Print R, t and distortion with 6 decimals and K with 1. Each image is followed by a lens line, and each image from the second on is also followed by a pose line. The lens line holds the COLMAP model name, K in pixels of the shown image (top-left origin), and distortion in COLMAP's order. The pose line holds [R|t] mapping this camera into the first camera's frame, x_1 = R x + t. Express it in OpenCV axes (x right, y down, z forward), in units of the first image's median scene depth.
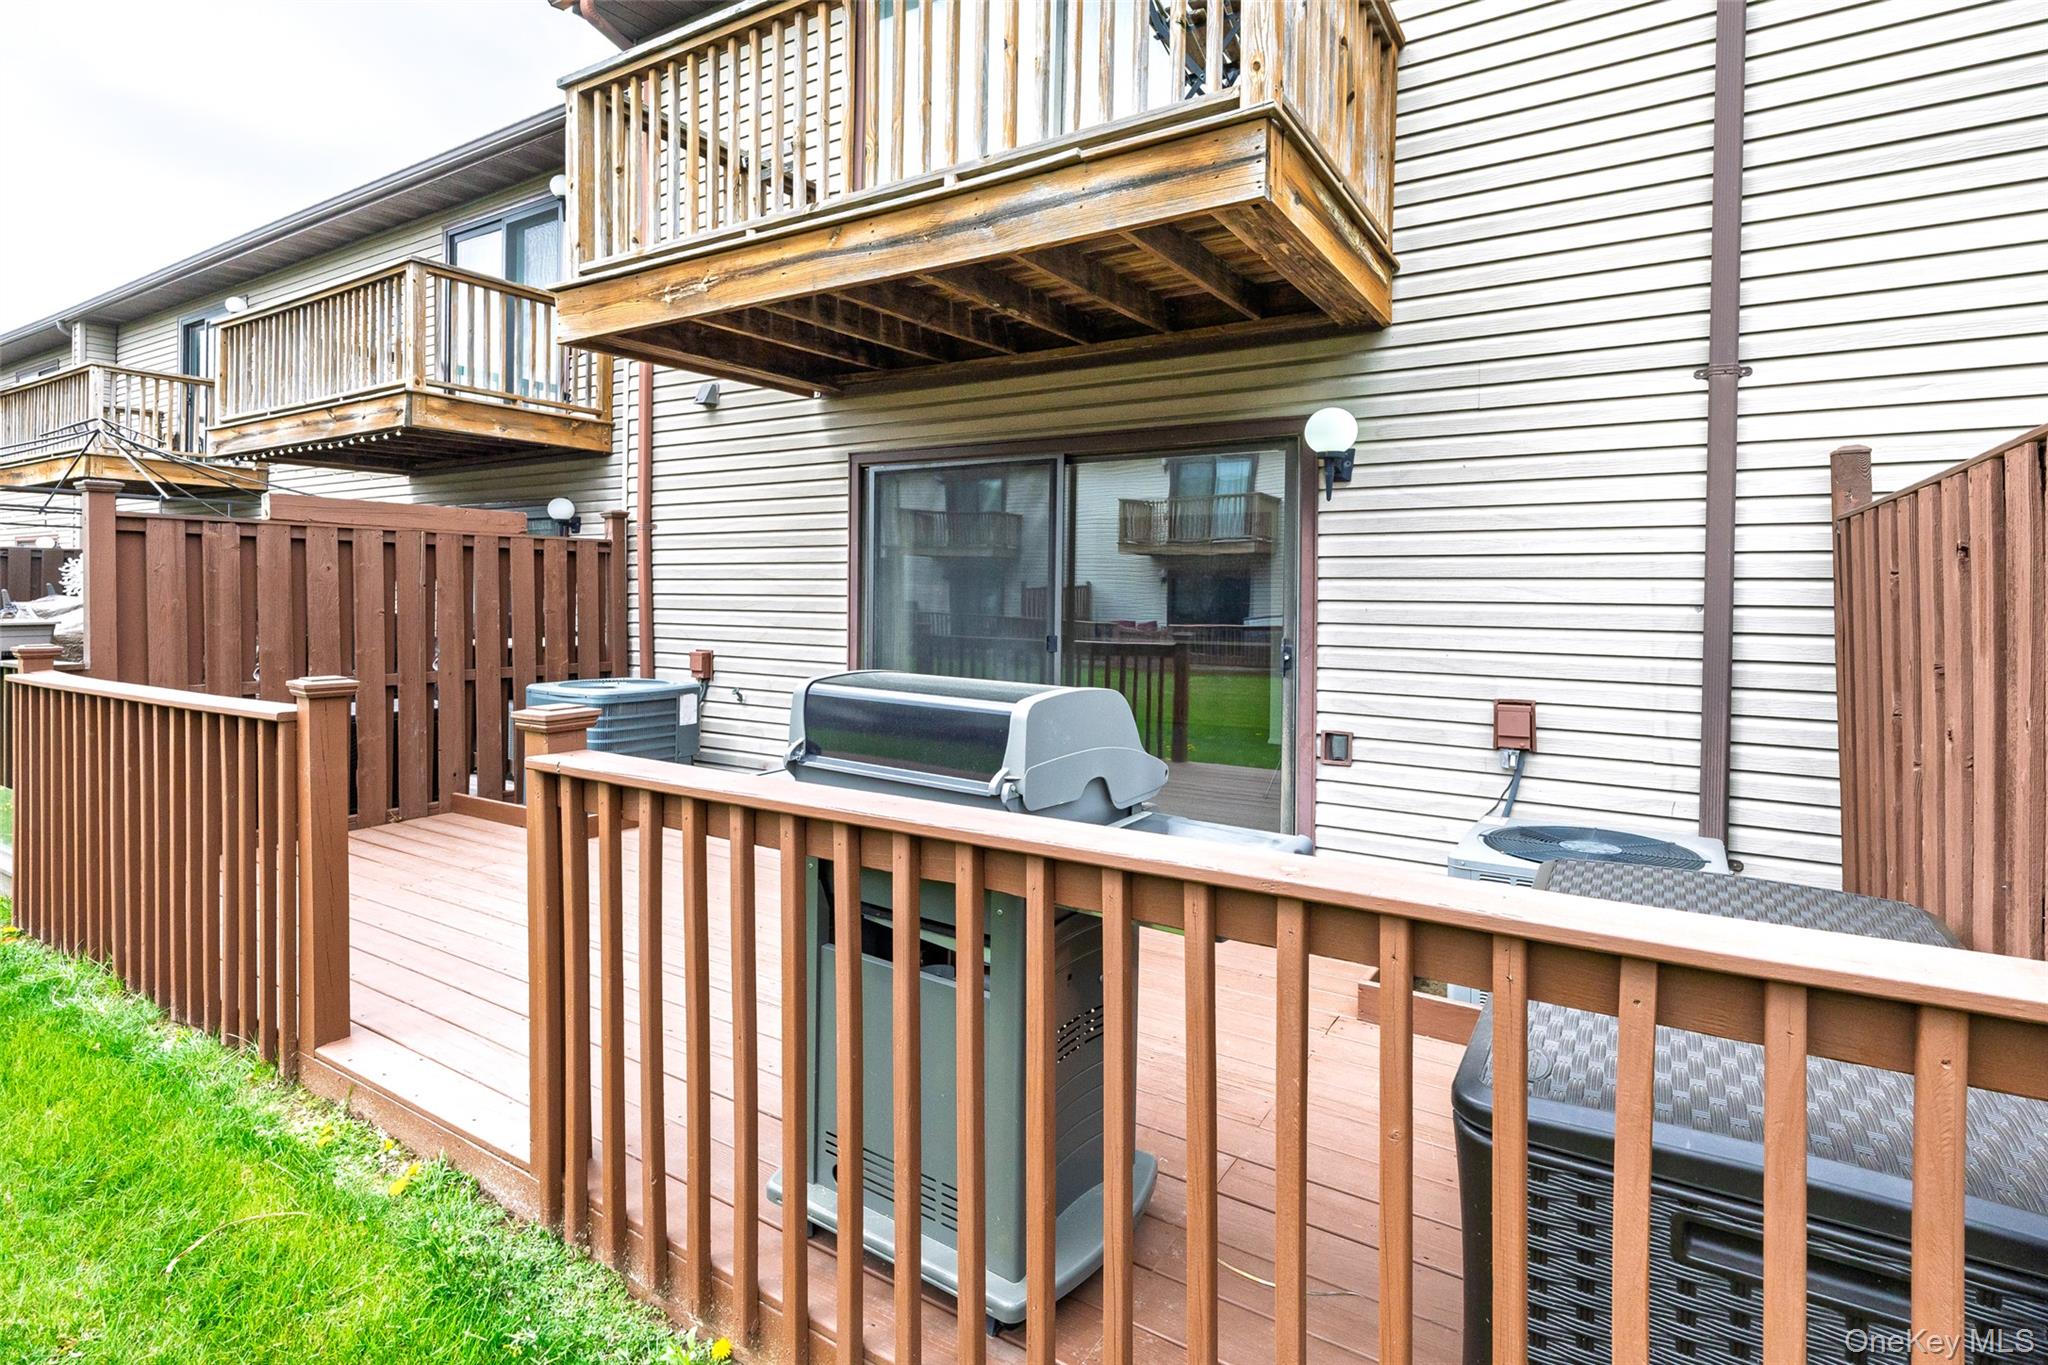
lens RADIAL K [[896.5, 0, 1075.5], [0, 896.5, 588.0], [0, 0, 1]] dist [0.010765, -0.000632]
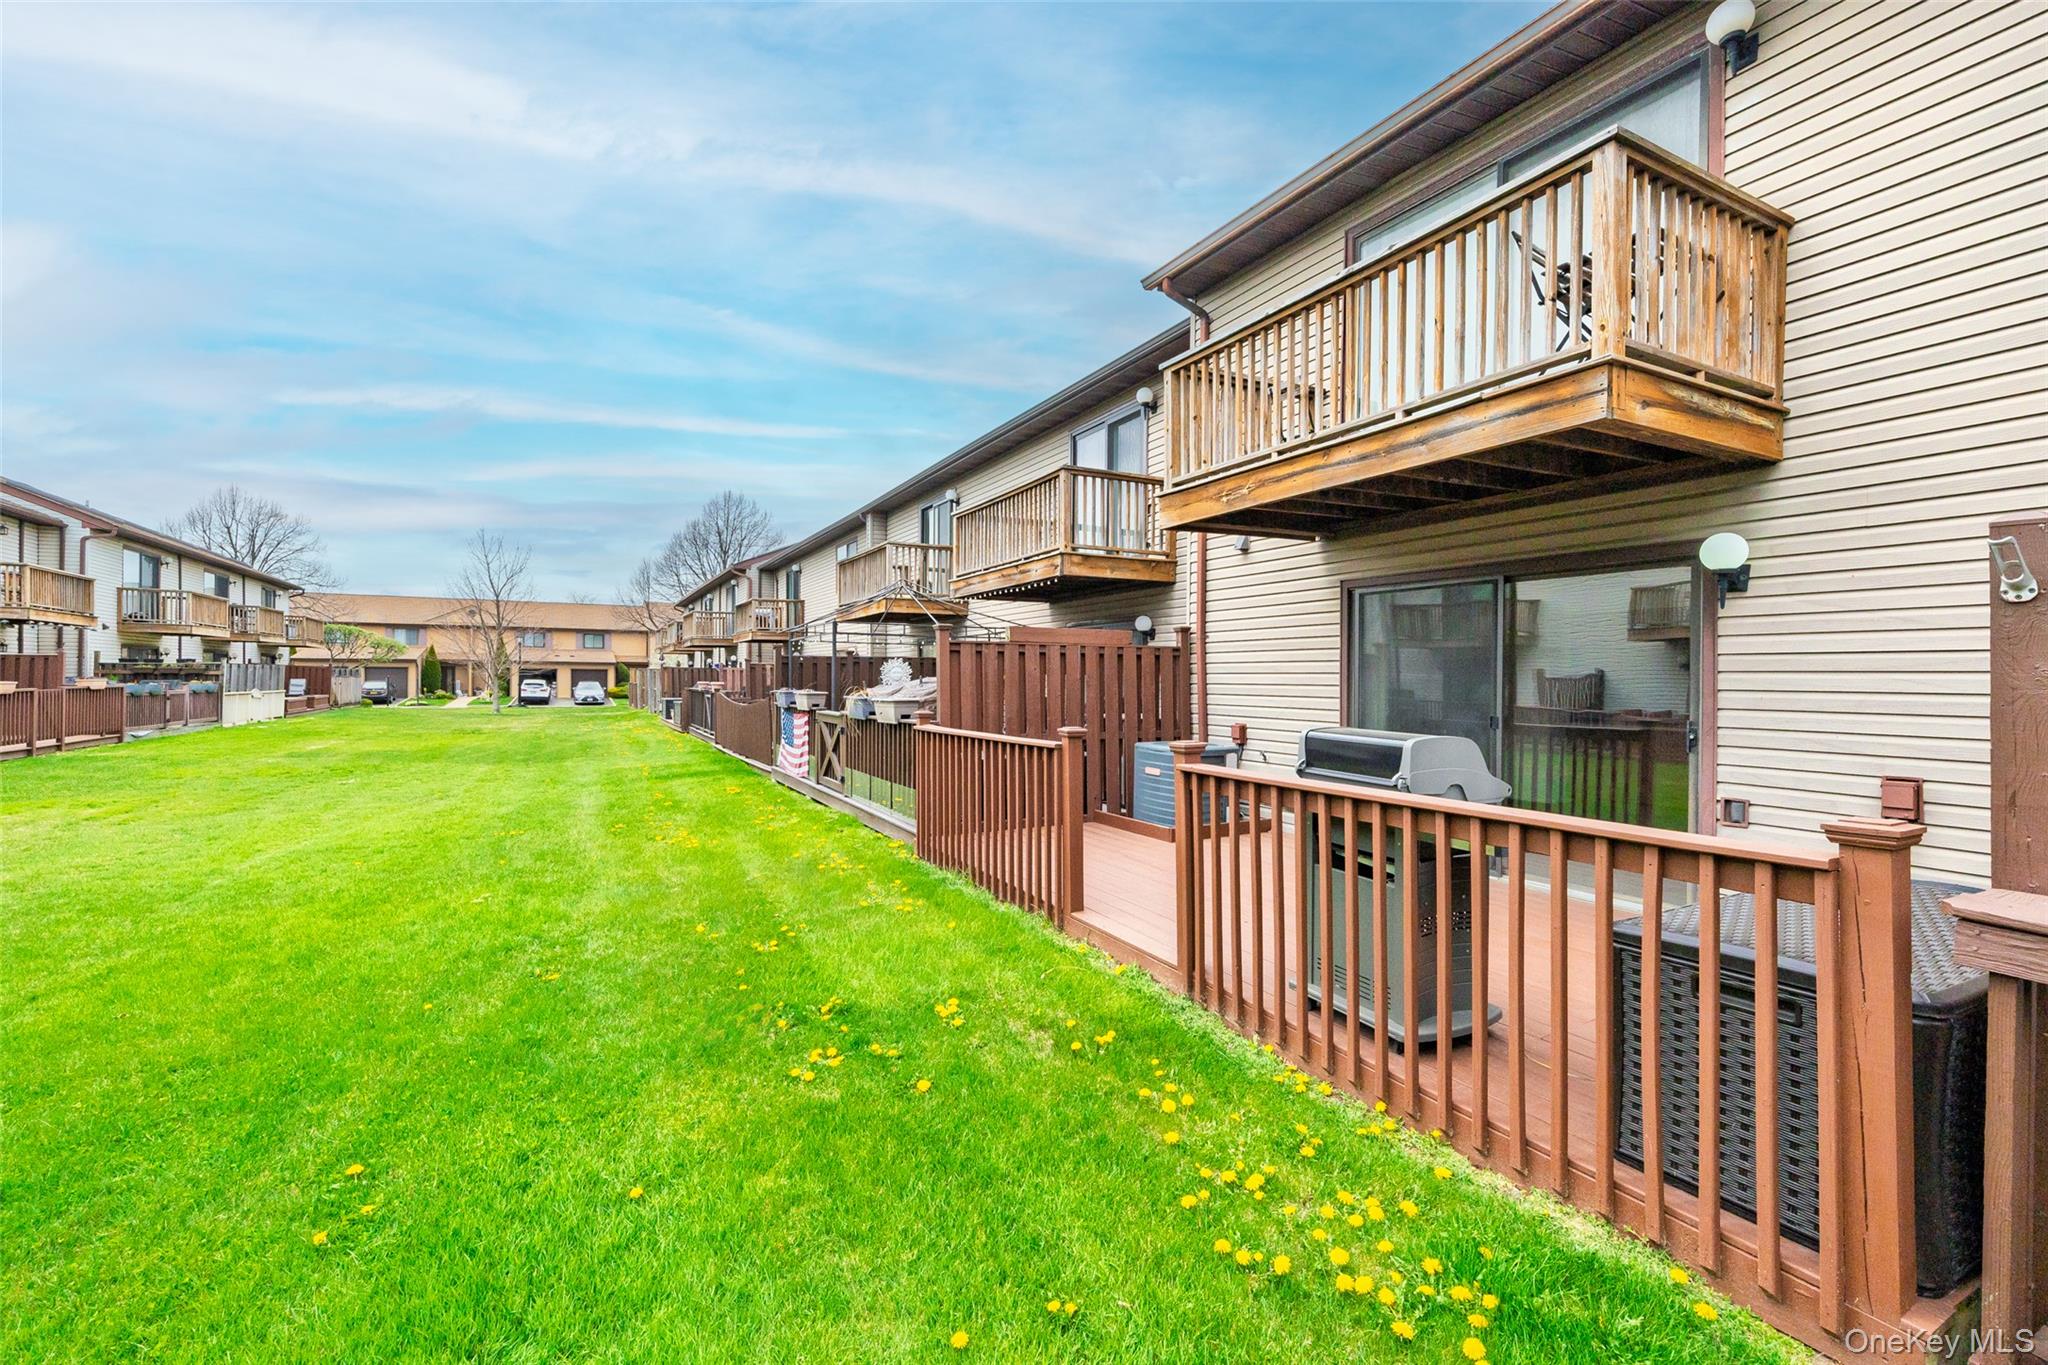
lens RADIAL K [[883.9, 0, 1161.1], [0, 883.9, 684.9], [0, 0, 1]] dist [-0.006639, -0.000265]
pose [[0.894859, 0.000468, -0.446349, 0.141253], [0.004036, 0.999950, 0.009139, -0.007641], [0.446331, -0.009979, 0.894812, -0.442529]]
